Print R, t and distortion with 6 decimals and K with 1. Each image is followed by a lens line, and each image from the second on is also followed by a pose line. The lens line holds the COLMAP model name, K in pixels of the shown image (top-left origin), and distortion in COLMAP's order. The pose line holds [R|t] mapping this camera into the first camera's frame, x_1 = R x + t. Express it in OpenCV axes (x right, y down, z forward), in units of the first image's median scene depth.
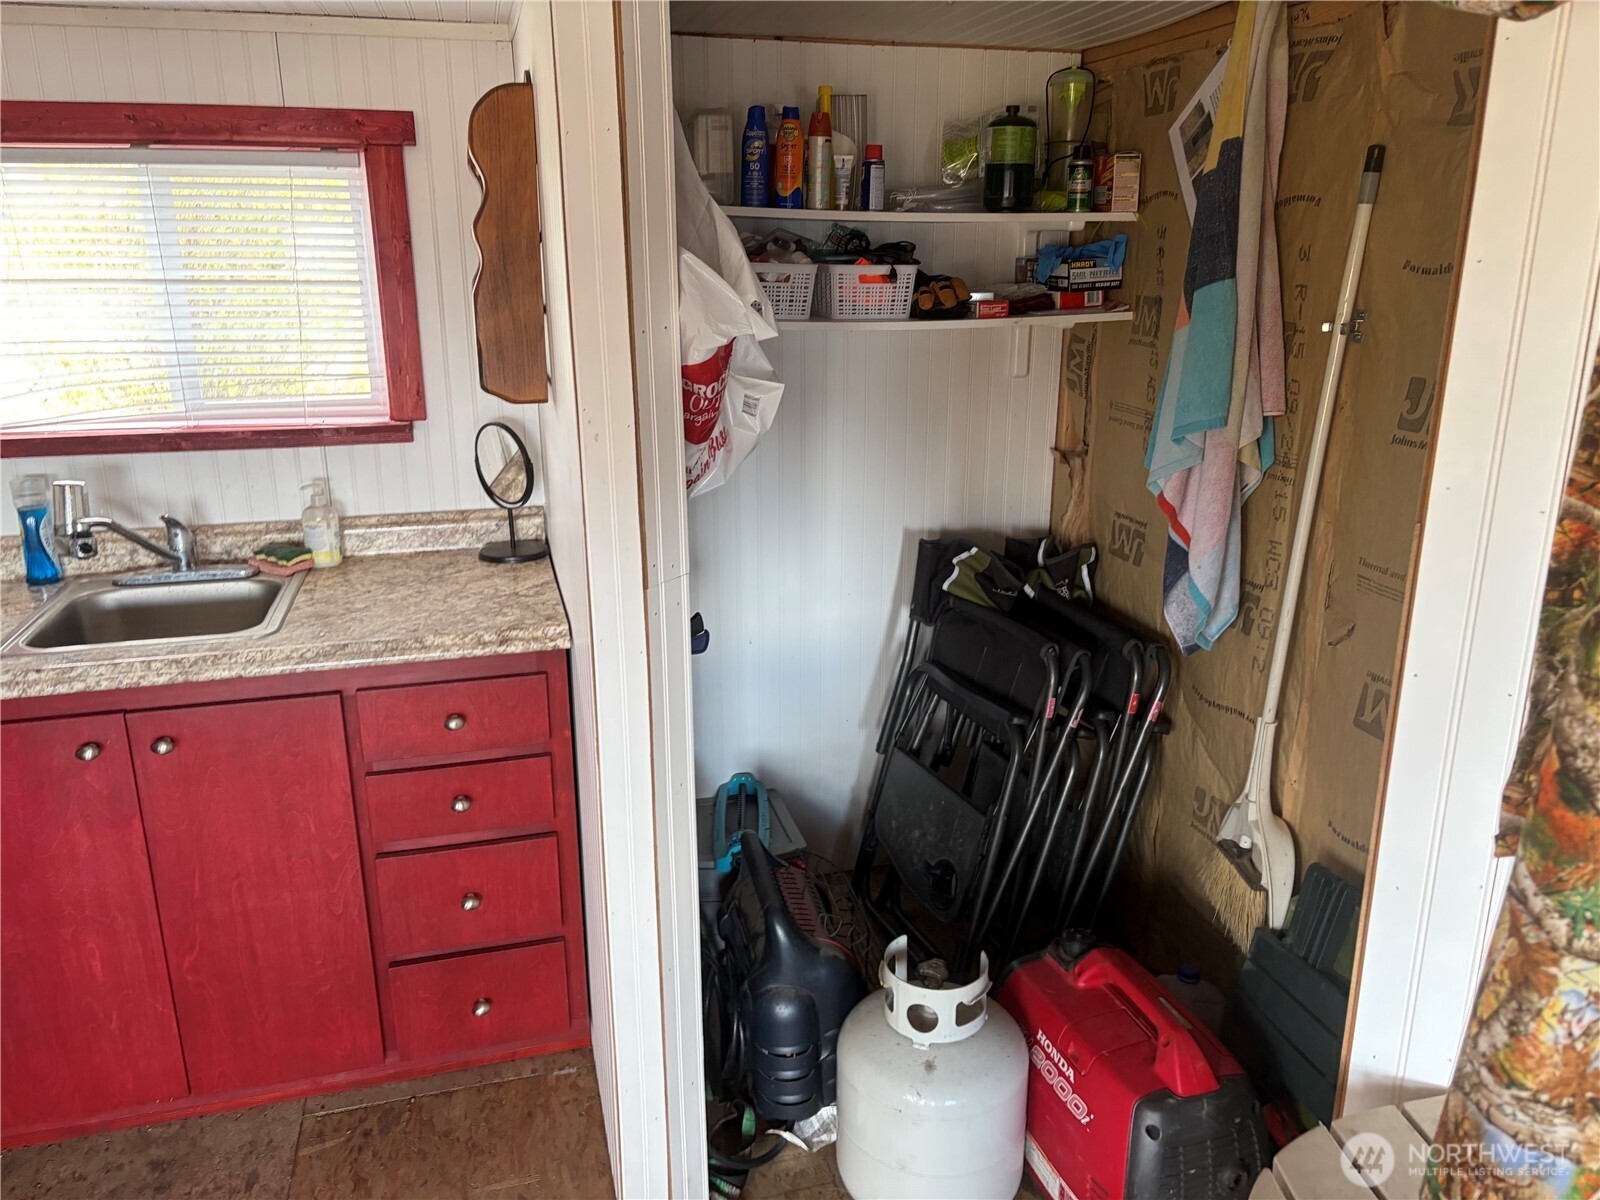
lens RADIAL K [[1196.6, 0, 805.7], [0, 1196.6, 591.8], [0, 0, 1]] dist [0.008054, -0.002469]
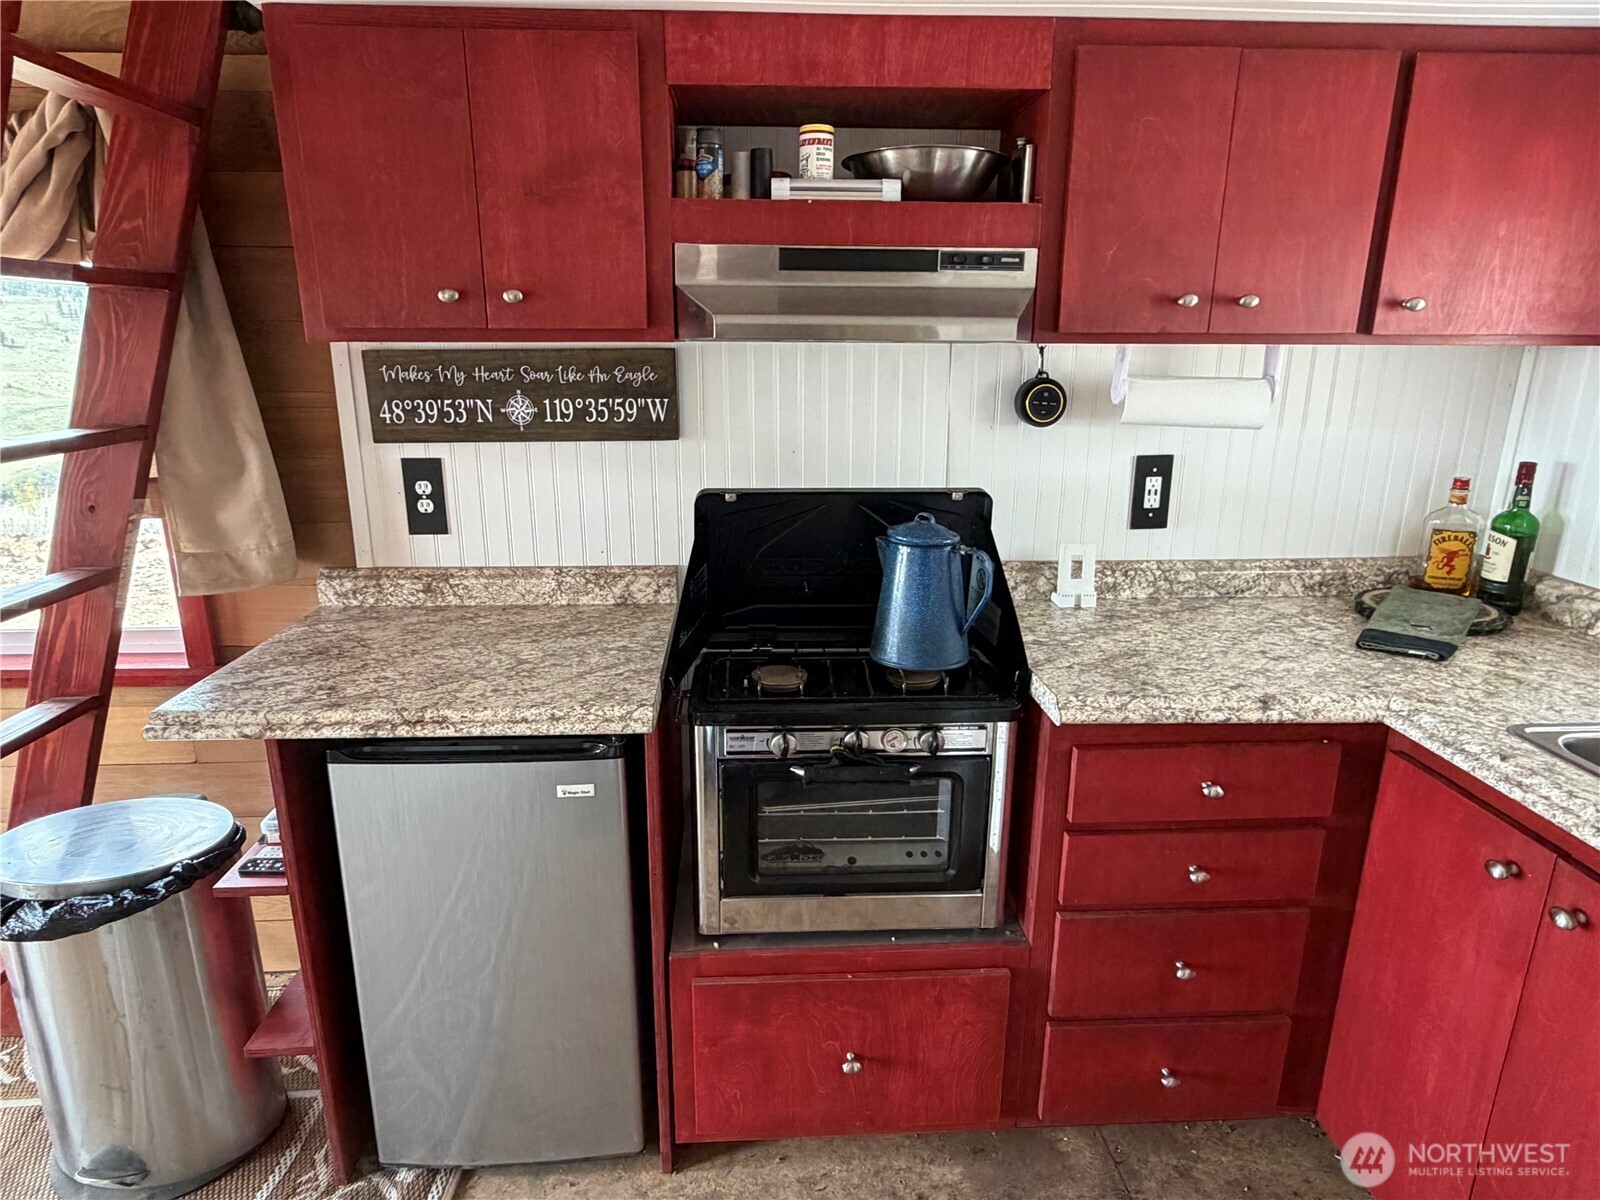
lens RADIAL K [[934.3, 0, 800.0], [0, 934.3, 600.0], [0, 0, 1]] dist [-0.004458, 0.000284]
pose [[-0.215512, 0.262099, -0.940669, 0.059044], [-0.280516, 0.906086, 0.316731, -0.086206], [0.935342, 0.332132, -0.121749, 0.447879]]
